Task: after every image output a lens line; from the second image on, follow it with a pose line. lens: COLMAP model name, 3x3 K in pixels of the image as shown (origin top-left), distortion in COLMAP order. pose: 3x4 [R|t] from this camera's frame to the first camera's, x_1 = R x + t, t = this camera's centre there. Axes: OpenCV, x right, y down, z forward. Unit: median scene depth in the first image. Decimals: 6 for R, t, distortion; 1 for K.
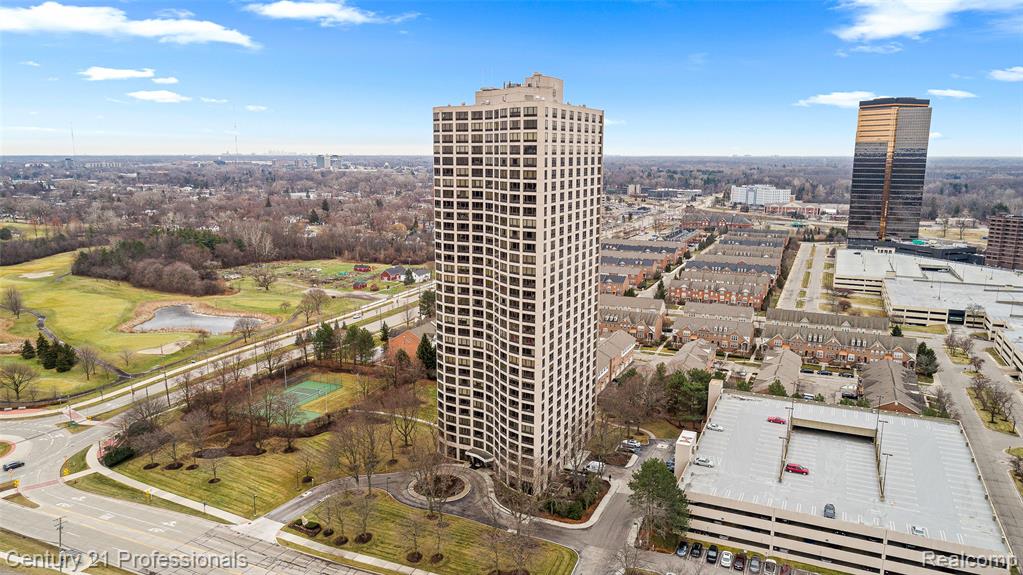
lens RADIAL K [[708.6, 0, 511.5], [0, 708.6, 287.5], [0, 0, 1]] dist [-0.002579, 0.000930]
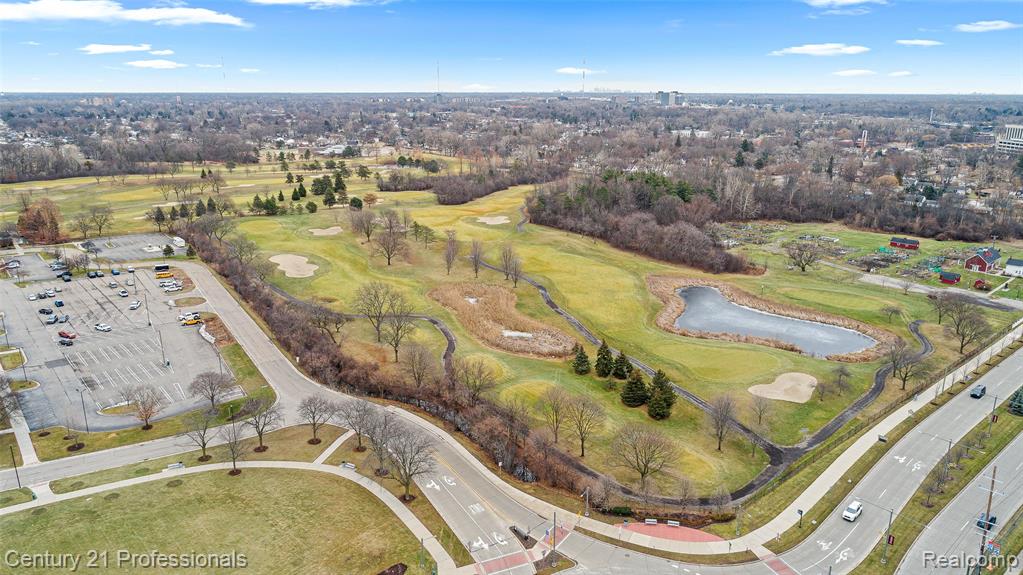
lens RADIAL K [[692.6, 0, 511.5], [0, 692.6, 287.5], [0, 0, 1]] dist [-0.002093, 0.001021]
pose [[0.907230, 0.115519, -0.404462, -0.718039], [-0.079212, 0.991266, 0.105441, -0.065455], [0.413110, -0.063621, 0.908456, 0.560407]]
